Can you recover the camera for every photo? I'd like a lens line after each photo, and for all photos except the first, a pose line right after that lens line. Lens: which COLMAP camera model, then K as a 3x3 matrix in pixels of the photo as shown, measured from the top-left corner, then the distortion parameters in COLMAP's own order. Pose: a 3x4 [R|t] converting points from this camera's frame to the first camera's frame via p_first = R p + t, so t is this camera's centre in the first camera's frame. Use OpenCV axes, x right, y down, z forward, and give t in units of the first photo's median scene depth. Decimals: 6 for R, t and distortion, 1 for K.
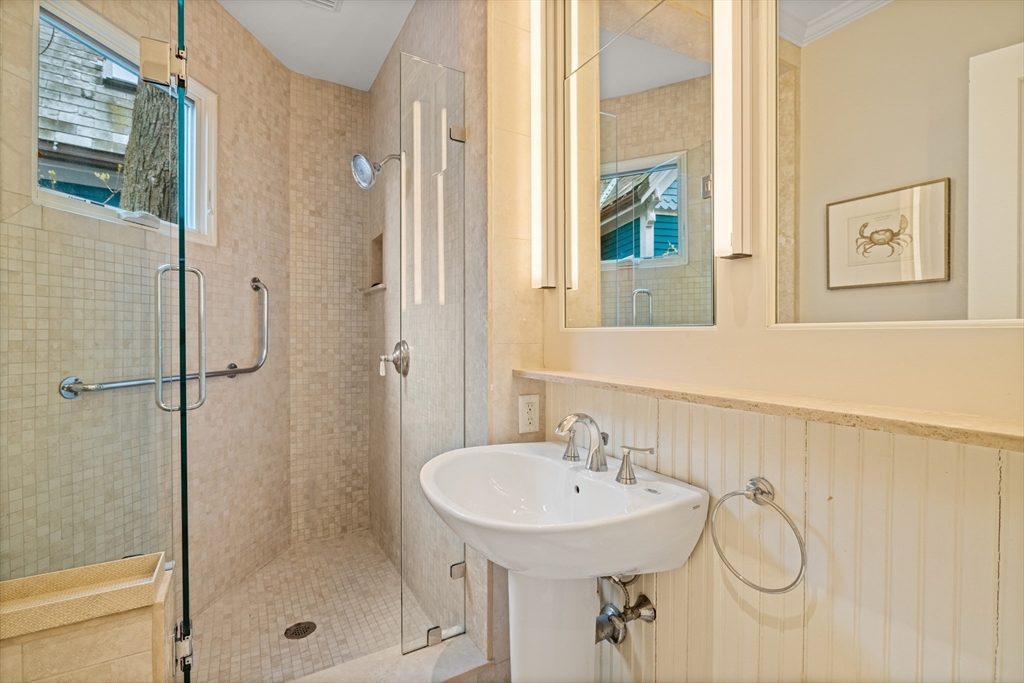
lens RADIAL K [[465.6, 0, 512.5], [0, 465.6, 339.4], [0, 0, 1]] dist [-0.000988, -0.000071]
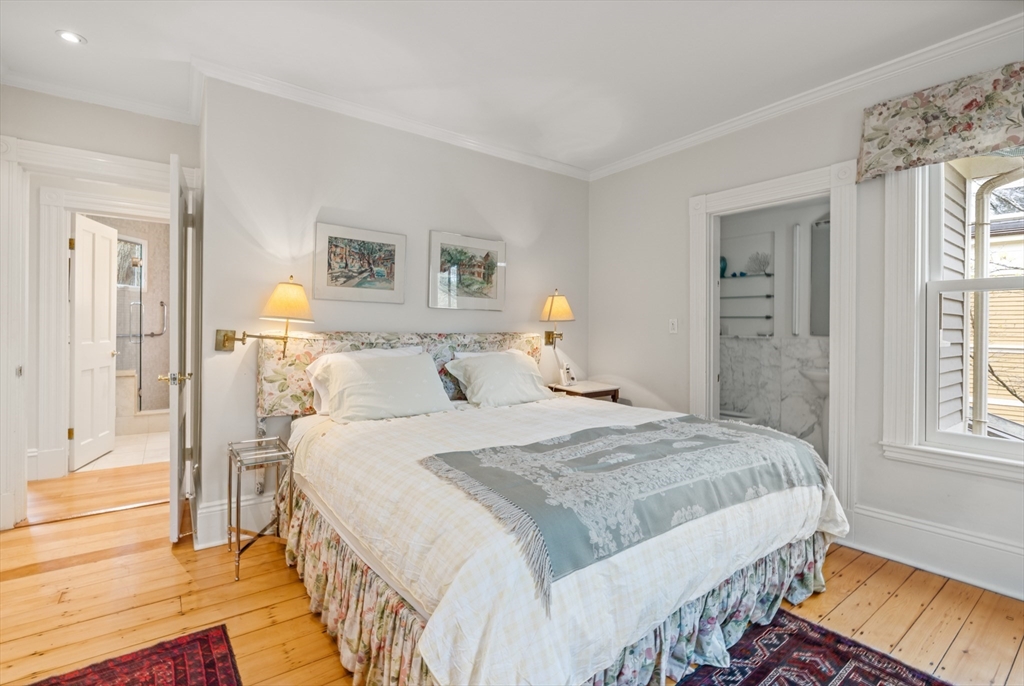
lens RADIAL K [[465.6, 0, 510.5], [0, 465.6, 337.4], [0, 0, 1]] dist [-0.000988, -0.000071]
pose [[0.993051, 0.008828, 0.117357, 1.228466], [-0.008596, 0.999960, -0.002485, 0.075282], [-0.117374, 0.001459, 0.993087, -2.066181]]
